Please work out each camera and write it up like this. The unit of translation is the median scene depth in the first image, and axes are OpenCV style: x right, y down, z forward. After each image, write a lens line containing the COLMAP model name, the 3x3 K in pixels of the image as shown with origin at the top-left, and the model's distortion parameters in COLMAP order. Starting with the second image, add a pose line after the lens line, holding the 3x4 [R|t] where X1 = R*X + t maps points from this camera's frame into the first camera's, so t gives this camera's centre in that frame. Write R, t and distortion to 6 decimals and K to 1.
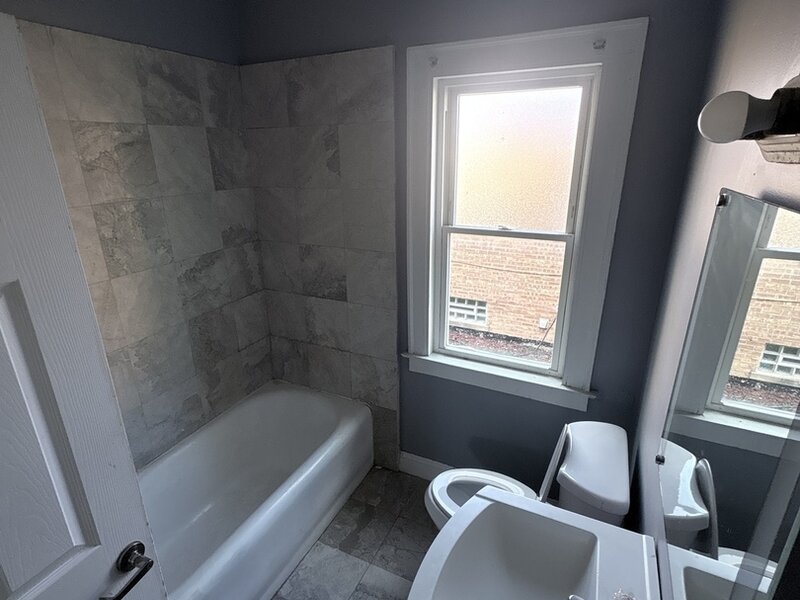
lens RADIAL K [[423.0, 0, 398.5], [0, 423.0, 299.9], [0, 0, 1]] dist [-0.003008, 0.001011]
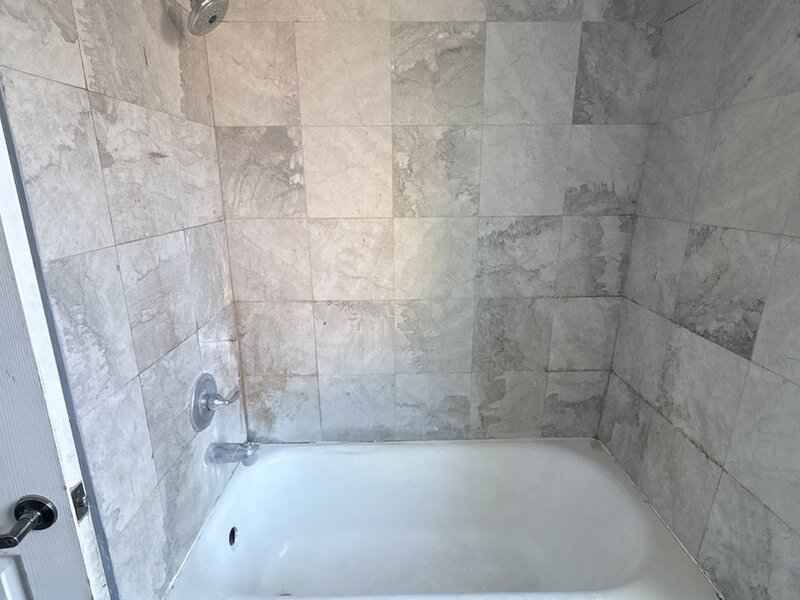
lens RADIAL K [[423.0, 0, 402.1], [0, 423.0, 300.7], [0, 0, 1]] dist [-0.003008, 0.001011]
pose [[0.449798, 0.255464, -0.855815, 0.078870], [-0.298363, 0.946150, 0.125616, -0.001527], [0.841820, 0.198842, 0.501797, 0.487618]]
